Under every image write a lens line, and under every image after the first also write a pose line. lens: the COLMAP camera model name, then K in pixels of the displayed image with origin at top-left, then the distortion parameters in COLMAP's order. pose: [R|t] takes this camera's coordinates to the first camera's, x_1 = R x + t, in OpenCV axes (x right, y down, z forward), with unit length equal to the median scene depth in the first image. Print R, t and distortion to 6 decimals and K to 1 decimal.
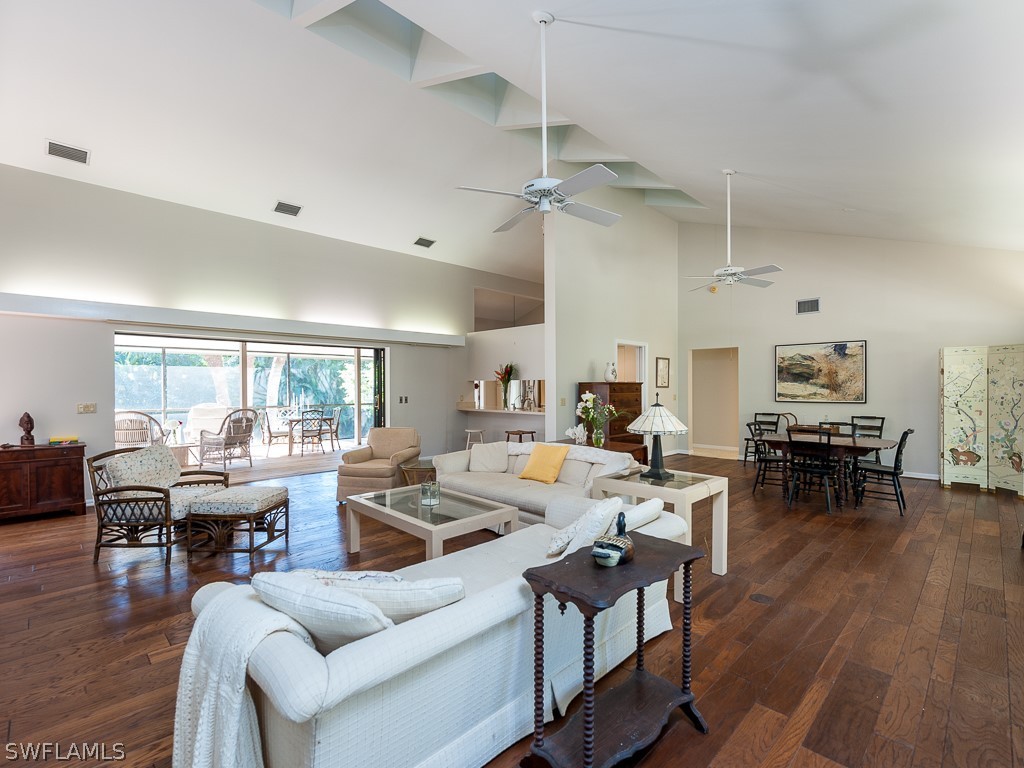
lens RADIAL K [[476.1, 0, 512.0], [0, 476.1, 384.0], [0, 0, 1]] dist [0.001836, 0.000381]
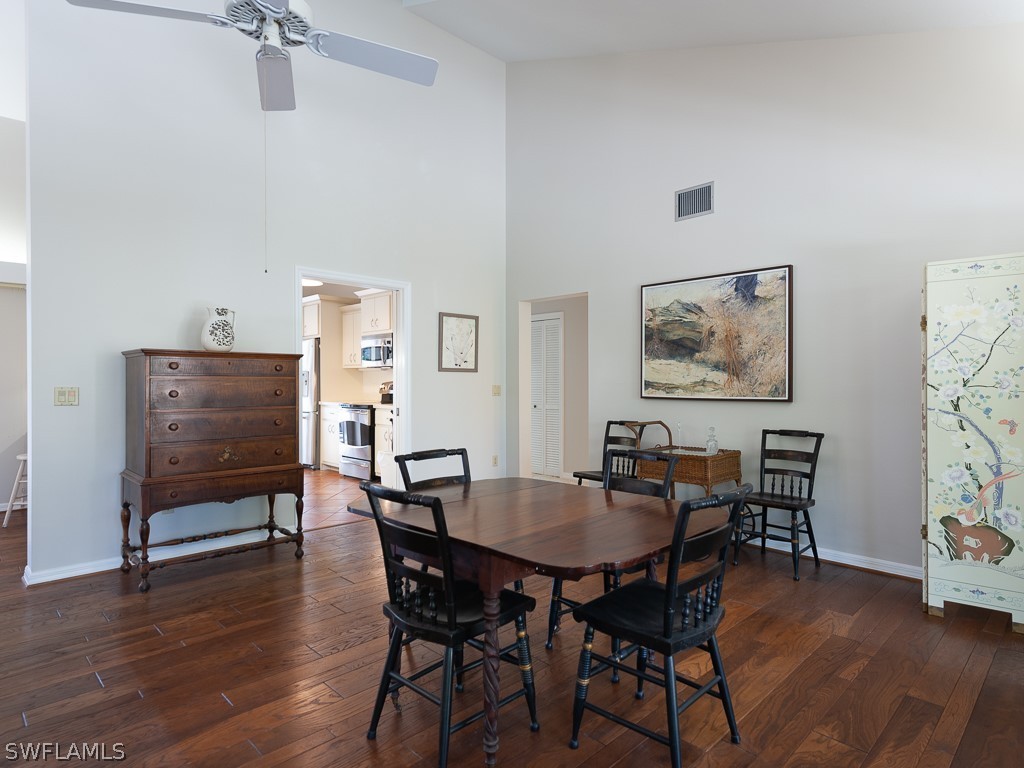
lens RADIAL K [[575.1, 0, 554.9], [0, 575.1, 379.8], [0, 0, 1]] dist [0.028475, 0.000250]
pose [[0.999341, 0.003251, 0.036166, 0.489729], [-0.003349, 0.999991, 0.002641, 0.018142], [-0.036157, -0.002760, 0.999342, 0.445595]]
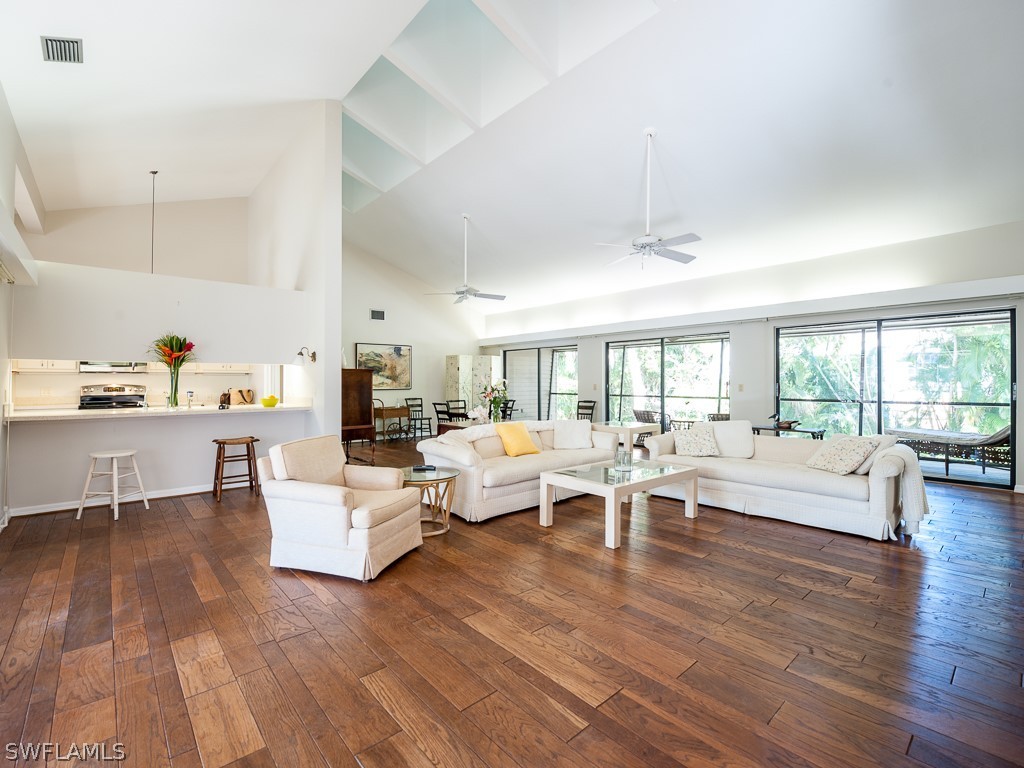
lens RADIAL K [[463.7, 0, 509.1], [0, 463.7, 377.6], [0, 0, 1]] dist [0.000505, 0.000352]
pose [[0.066133, 0.011397, 0.997746, -0.648242], [-0.000397, 0.999935, -0.011396, 0.021148], [-0.997811, 0.000358, 0.066133, 0.599525]]
